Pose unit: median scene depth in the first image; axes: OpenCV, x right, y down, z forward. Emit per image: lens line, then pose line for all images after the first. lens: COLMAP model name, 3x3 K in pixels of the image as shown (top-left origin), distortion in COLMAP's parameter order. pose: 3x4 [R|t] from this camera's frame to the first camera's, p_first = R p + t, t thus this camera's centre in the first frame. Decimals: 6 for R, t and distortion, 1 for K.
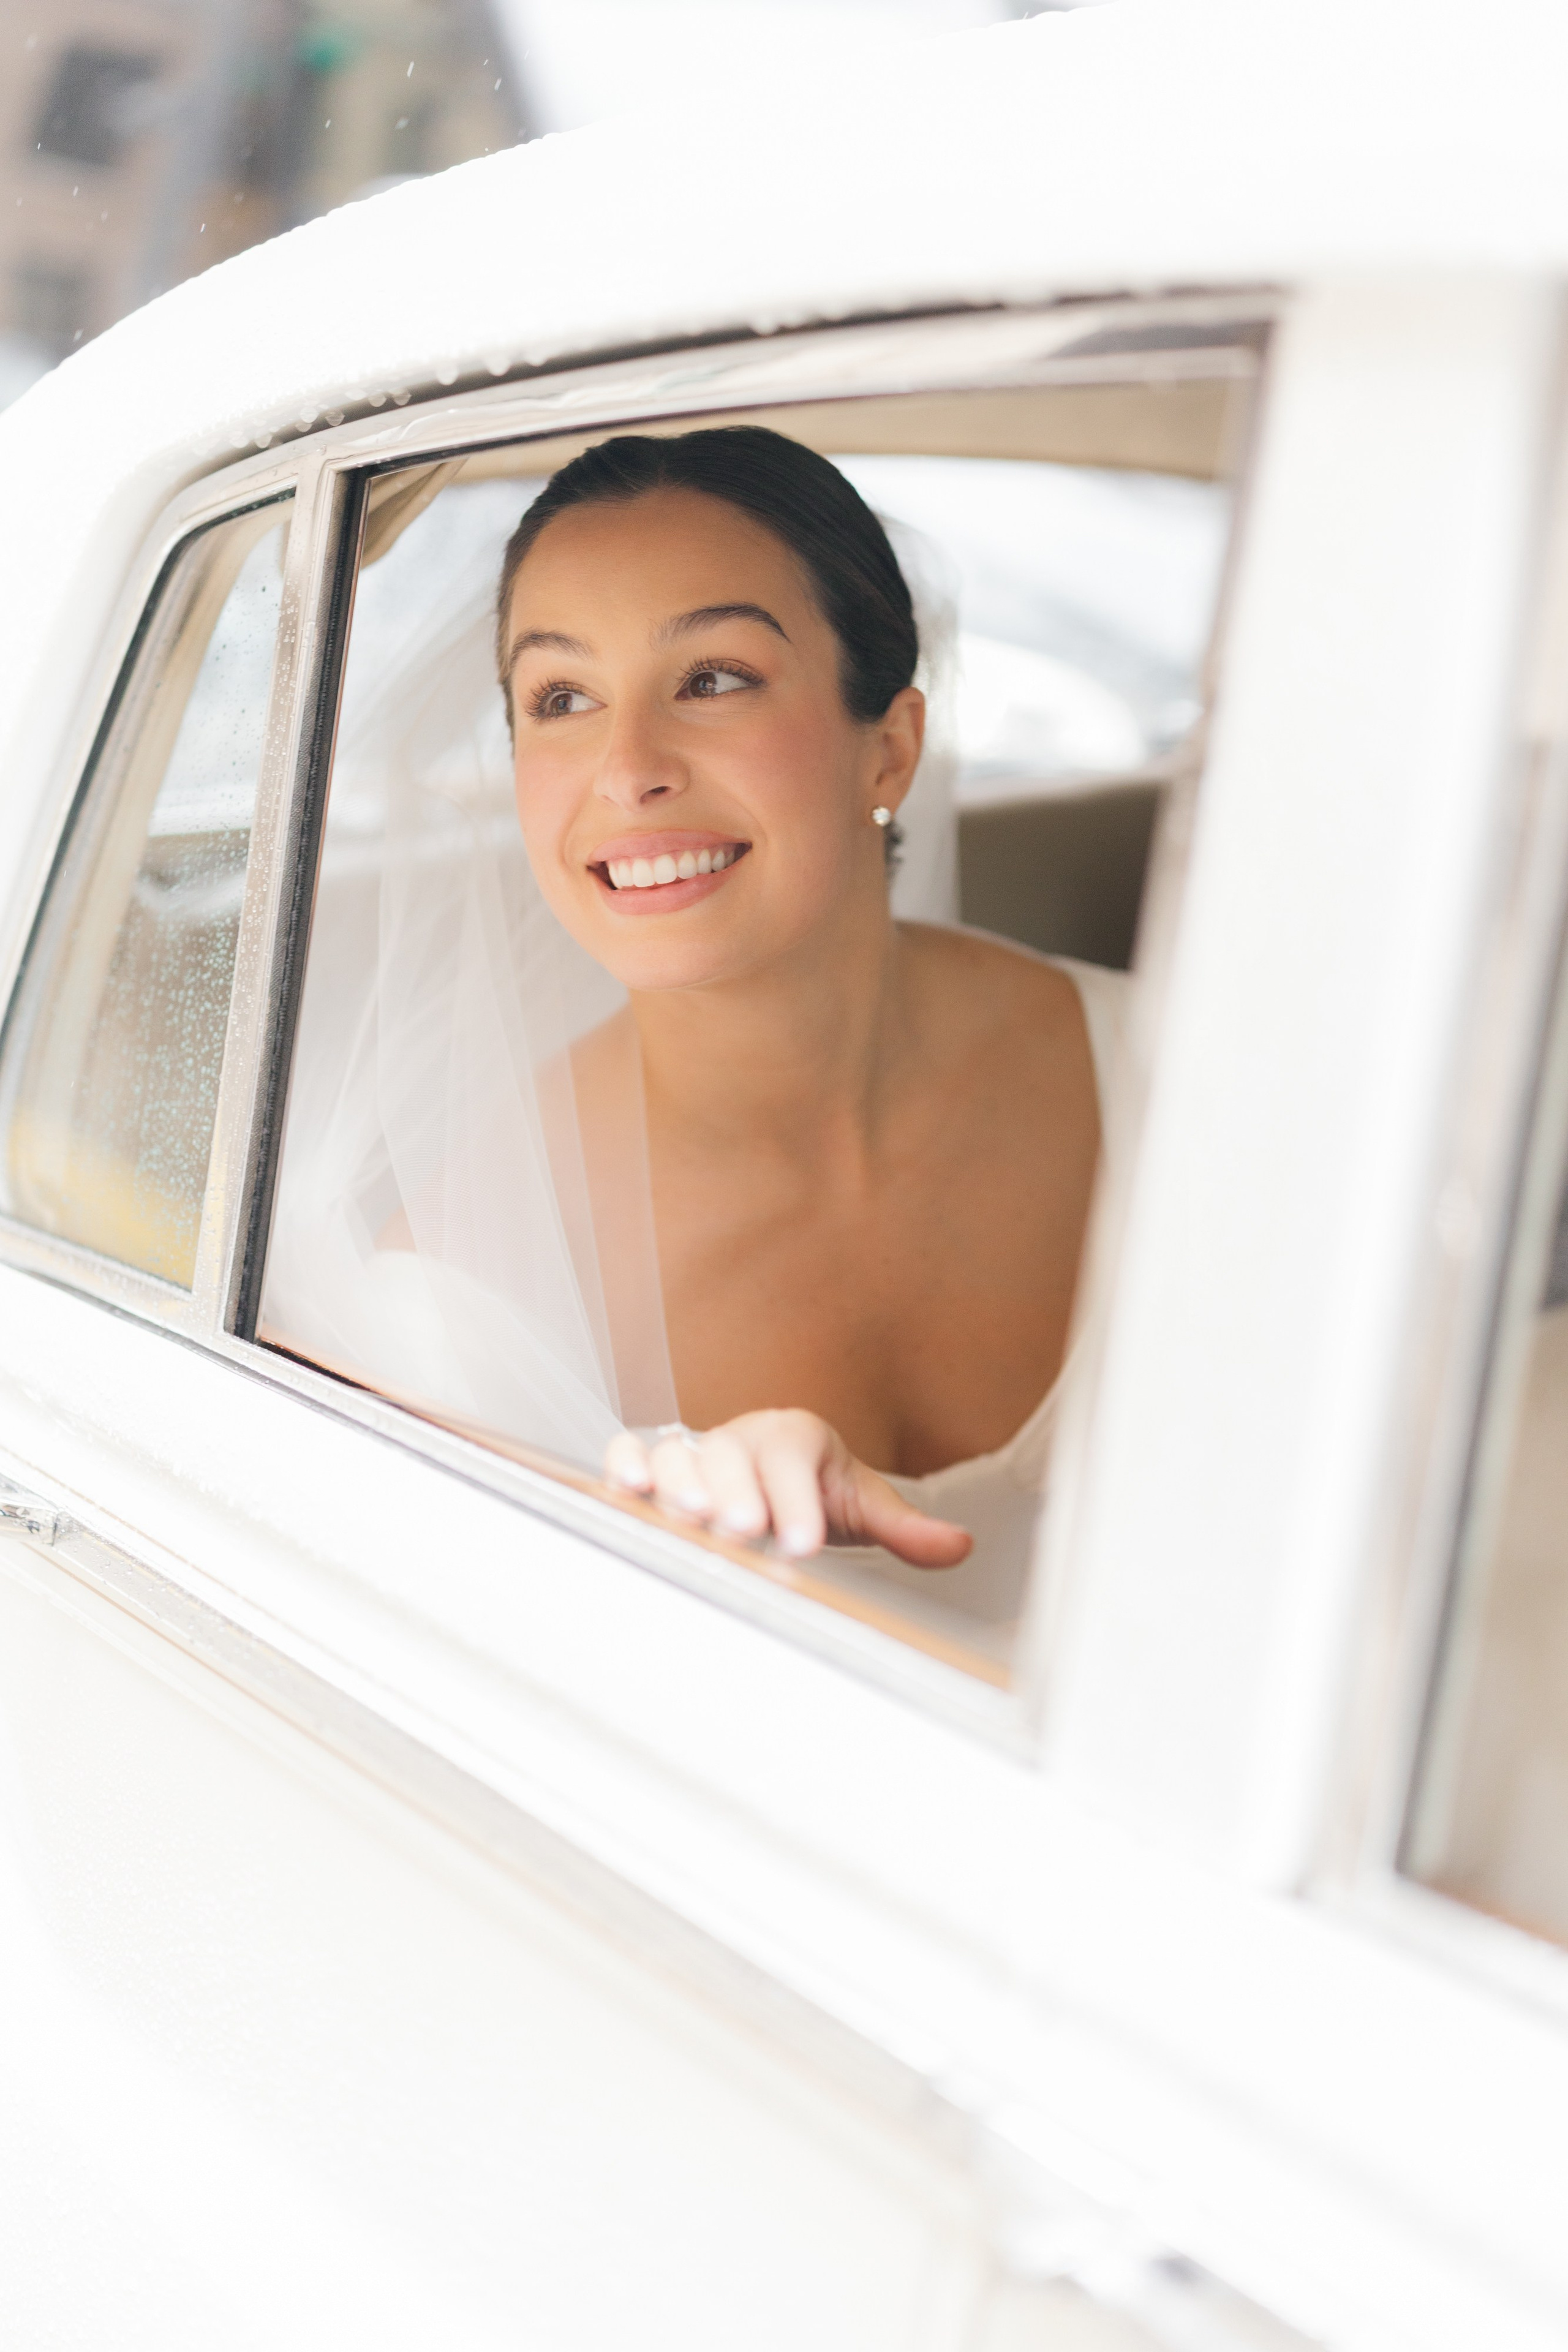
lens RADIAL K [[3217.3, 0, 766.1], [0, 3217.3, 1214.6], [0, 0, 1]] dist [-0.006905, 0.000000]
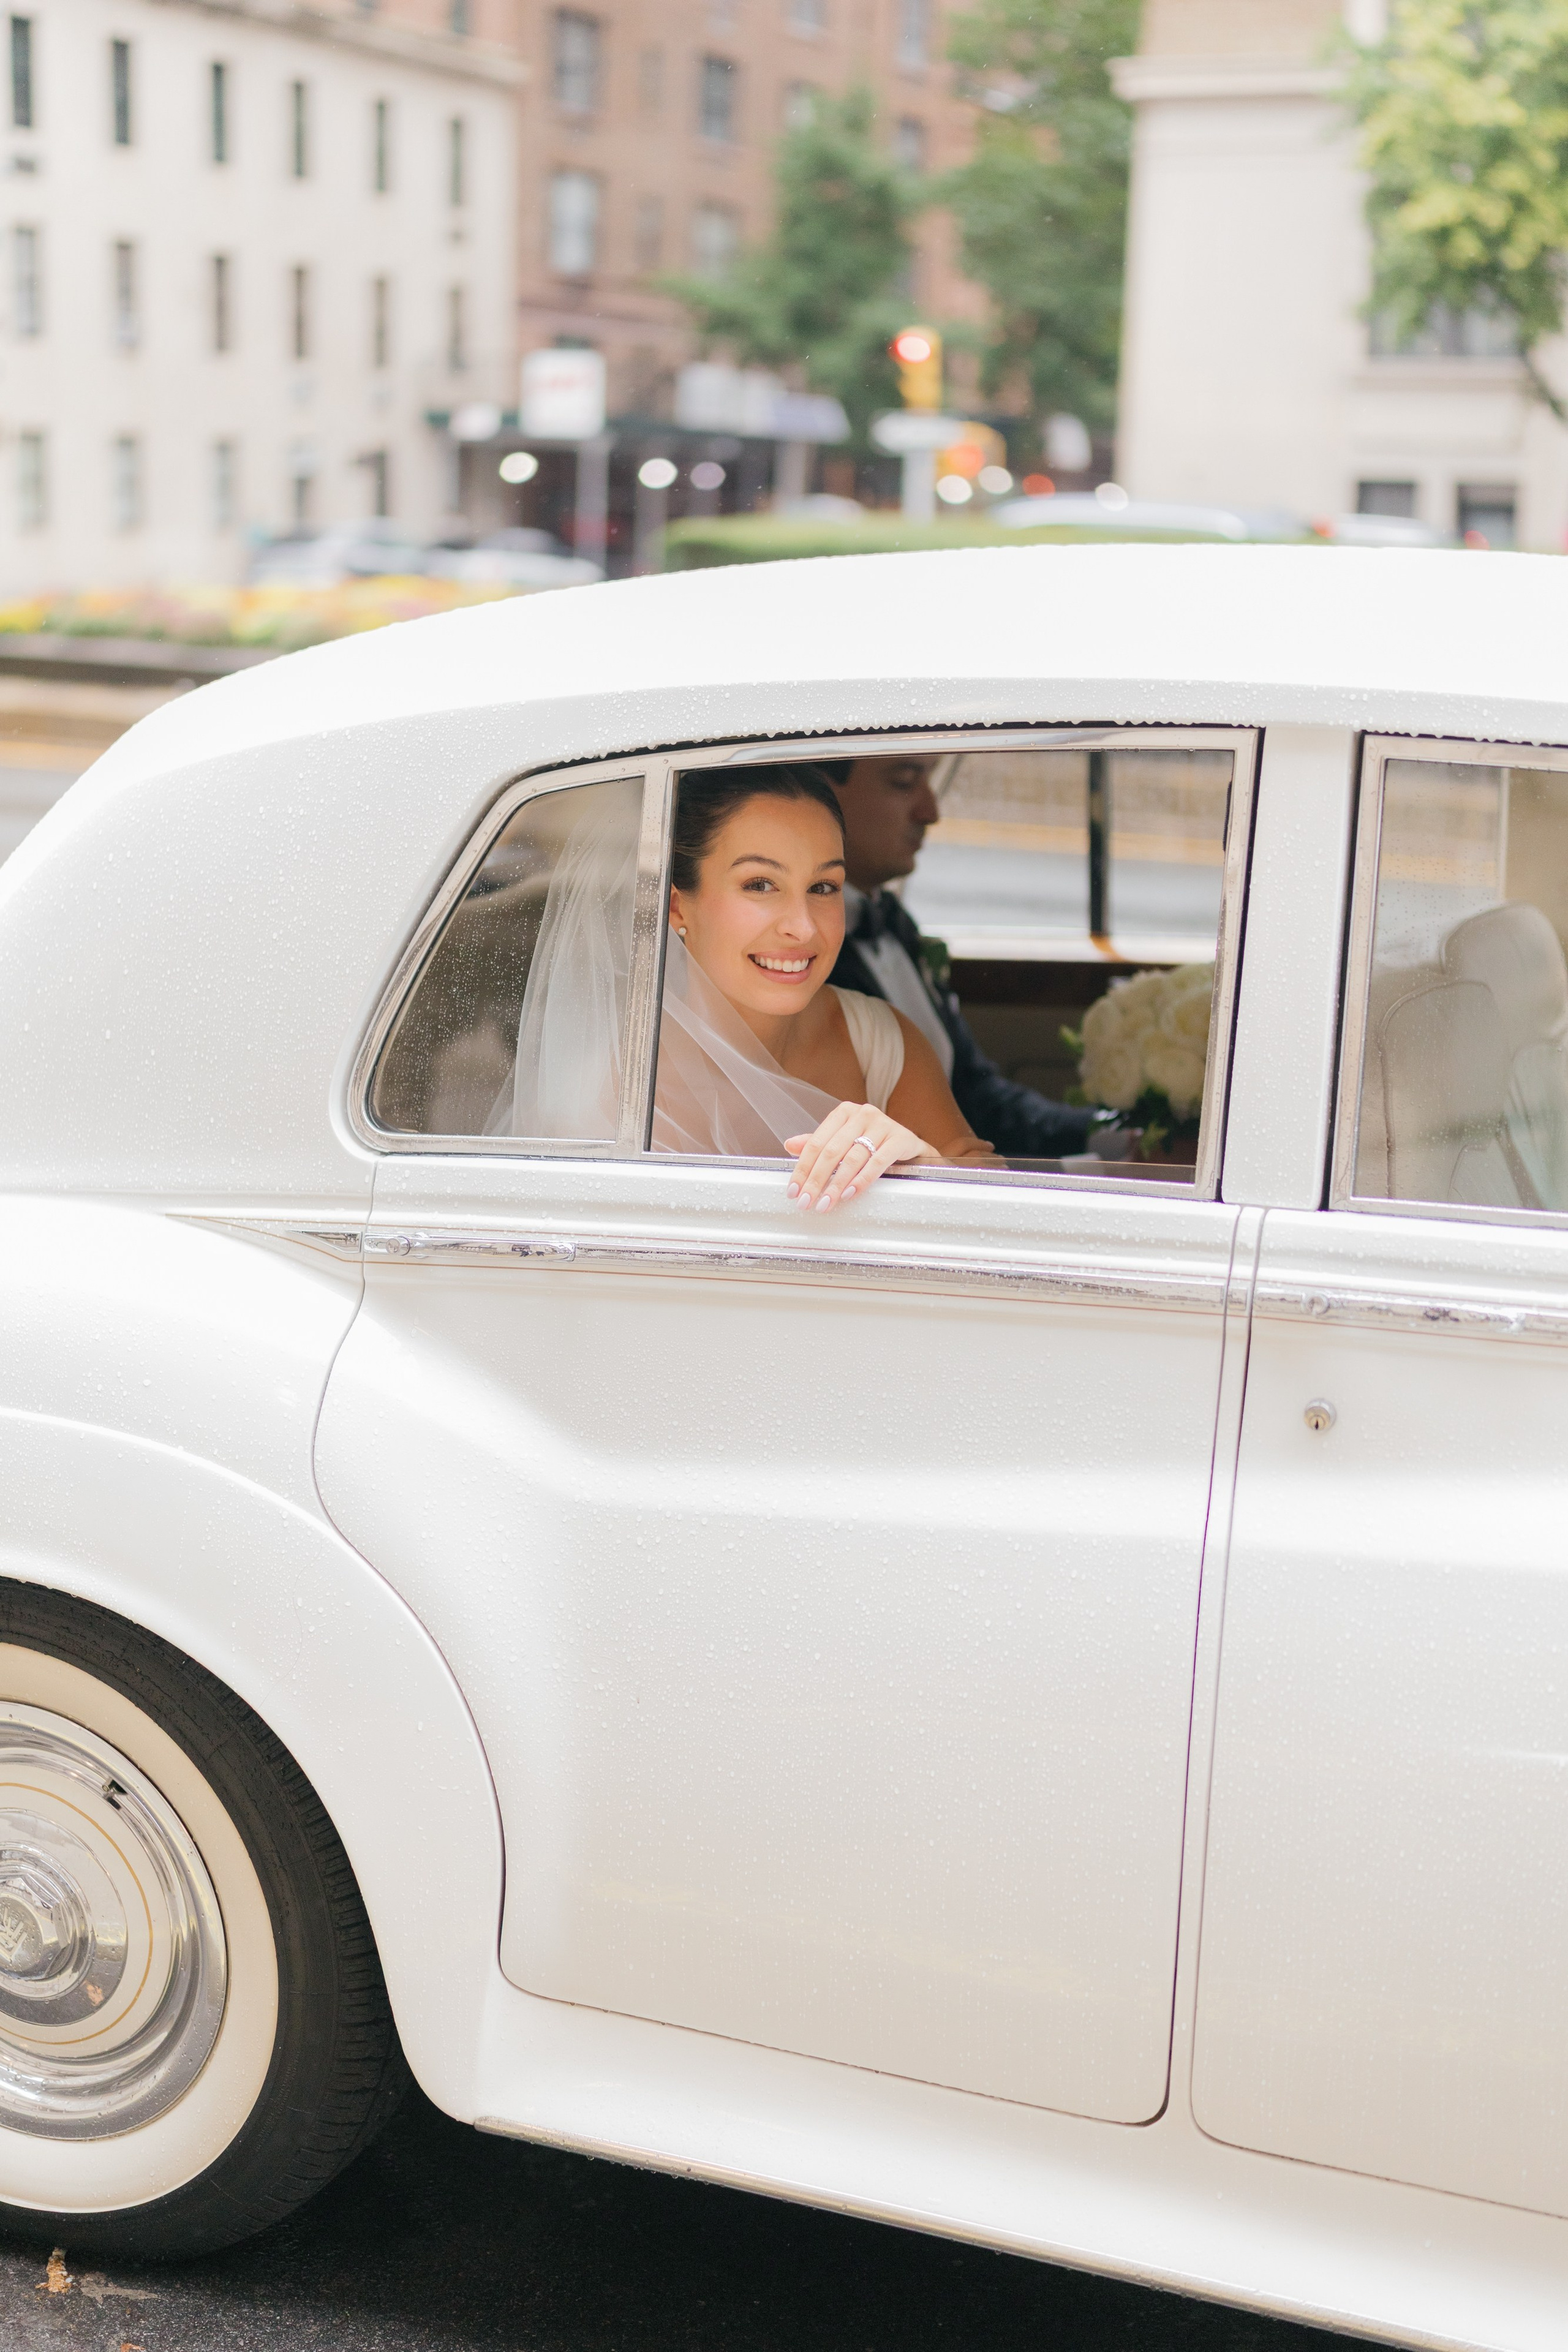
lens RADIAL K [[3217.3, 0, 741.6], [0, 3217.3, 1268.1], [0, 0, 1]] dist [-0.006905, 0.000000]
pose [[0.830779, -0.126721, 0.541986, -1.339152], [0.132213, 0.990797, 0.028996, 0.060858], [-0.540672, 0.047568, 0.839887, -0.916853]]
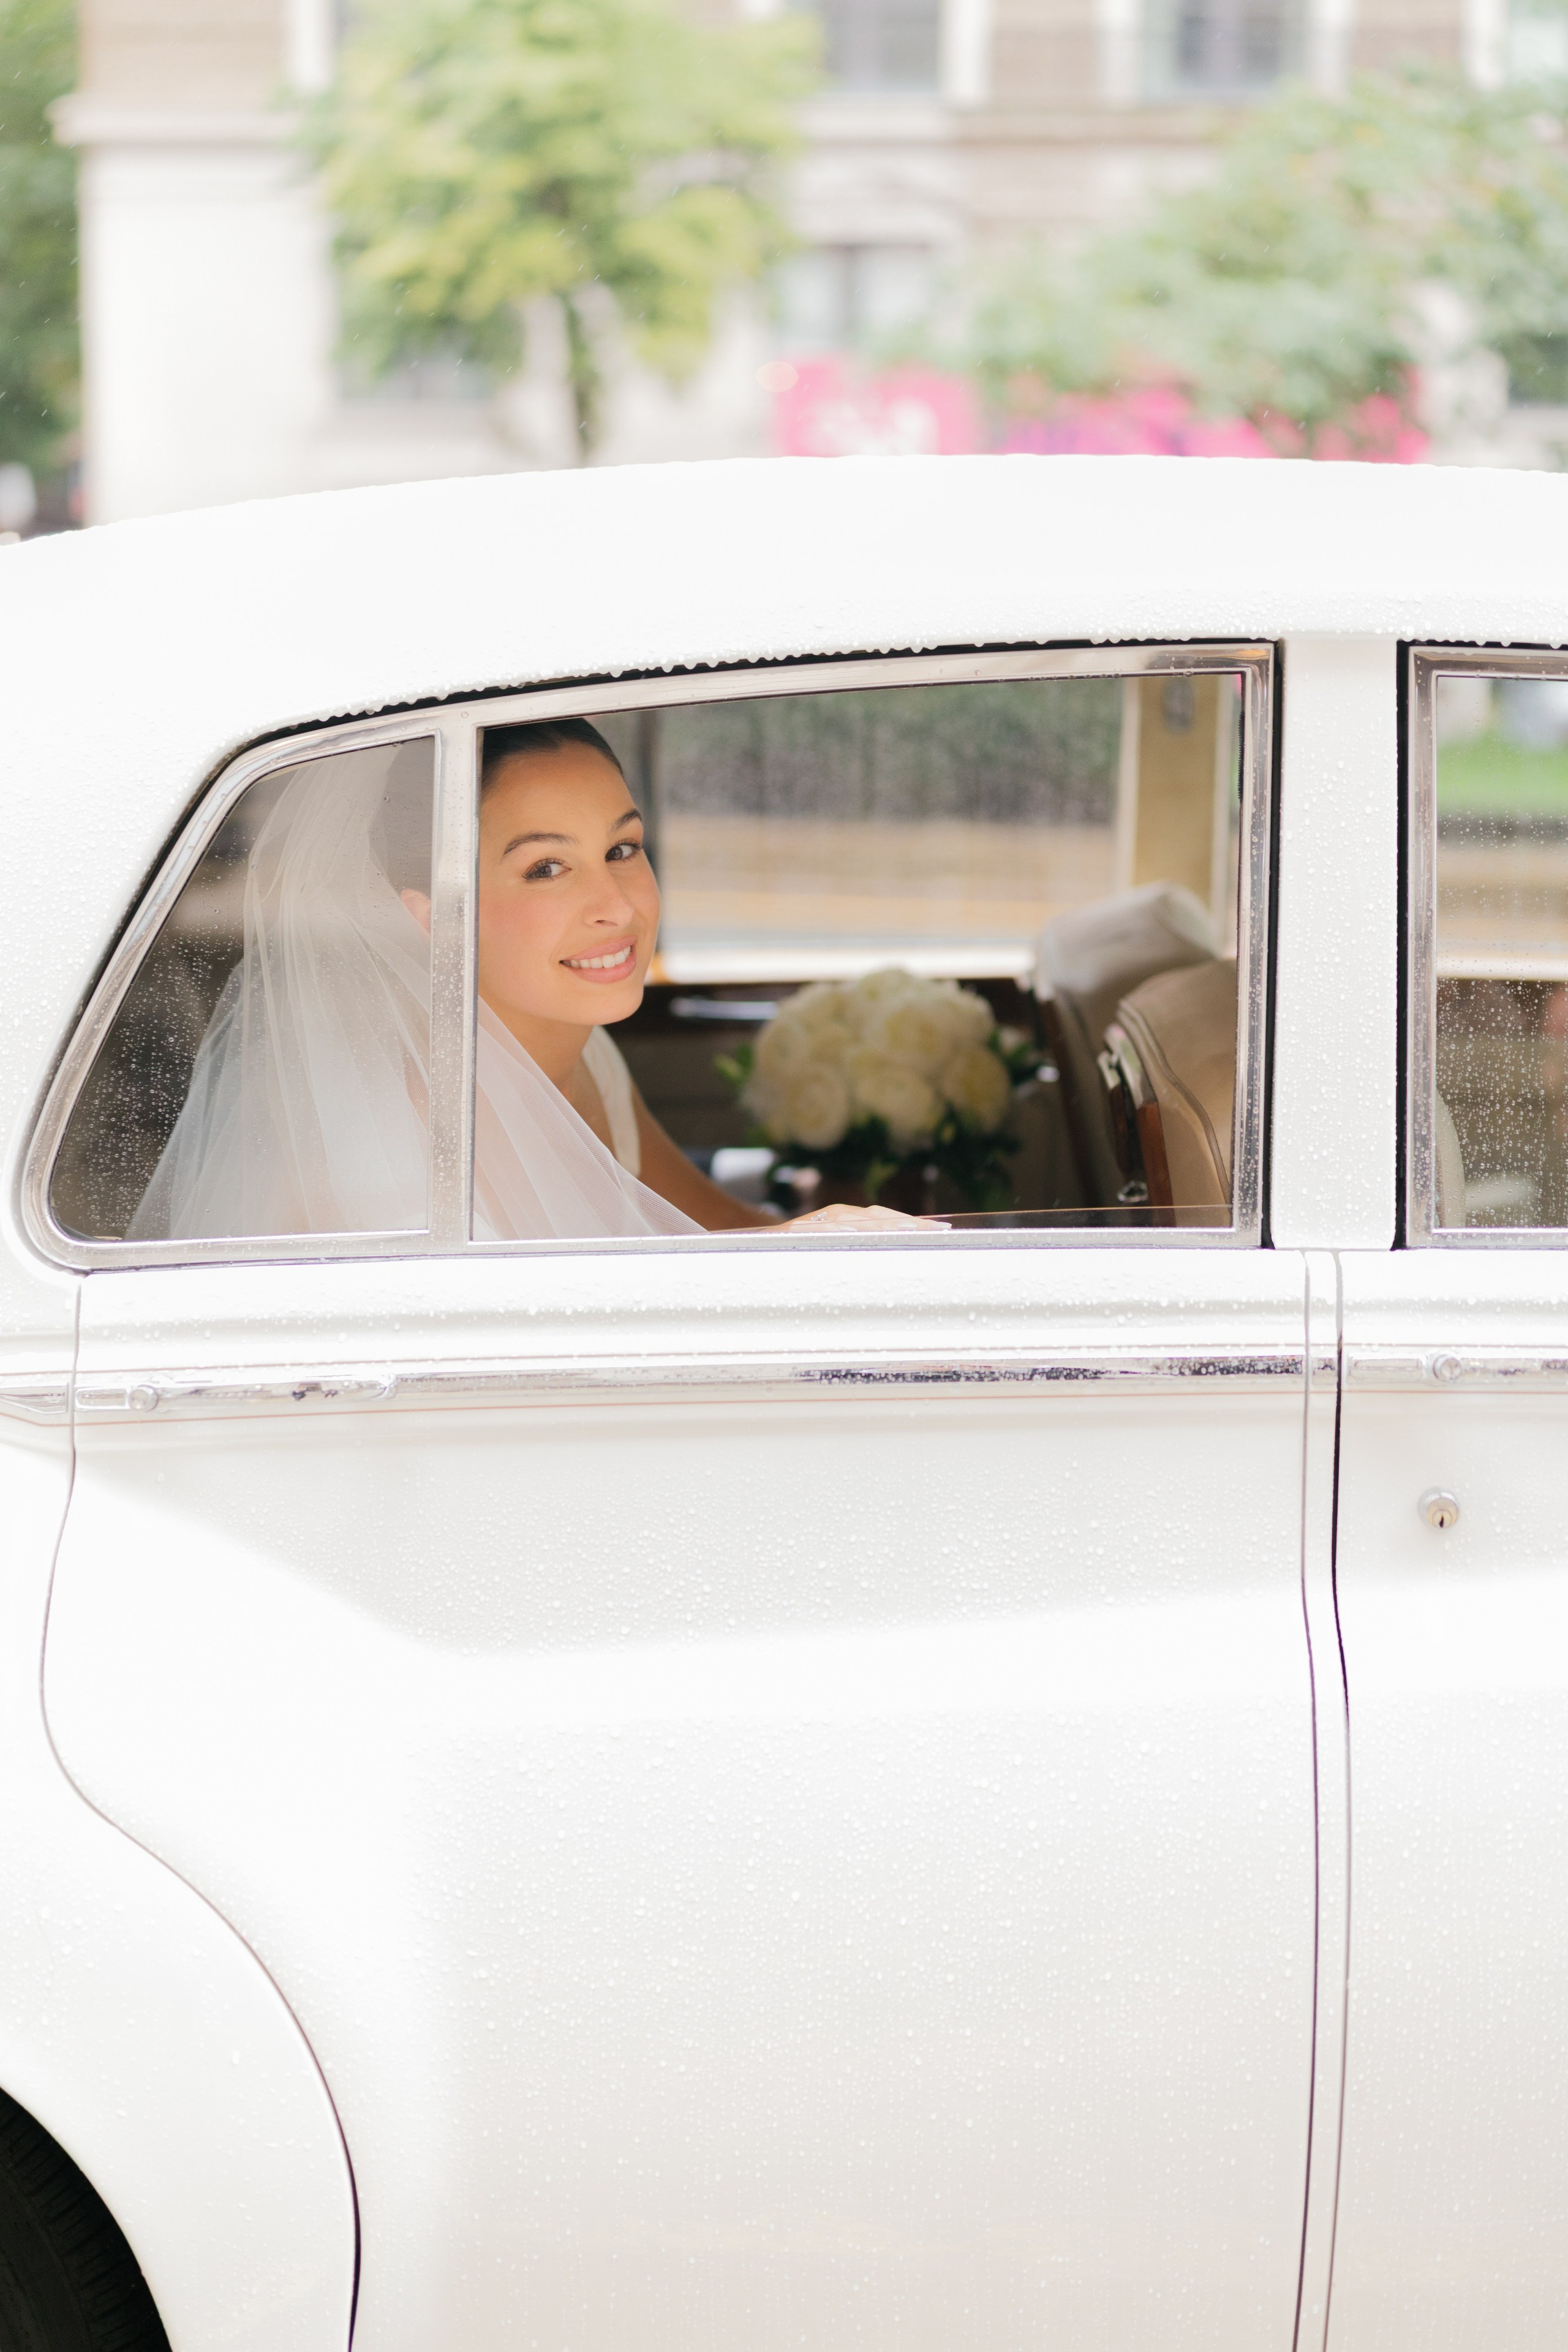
lens RADIAL K [[3217.3, 0, 743.1], [0, 3217.3, 1243.8], [0, 0, 1]] dist [-0.006905, 0.000000]
pose [[0.609433, -0.169474, 0.774513, -1.370095], [0.199255, 0.978273, 0.057274, -0.029230], [-0.767391, 0.119421, 0.629960, -0.153673]]
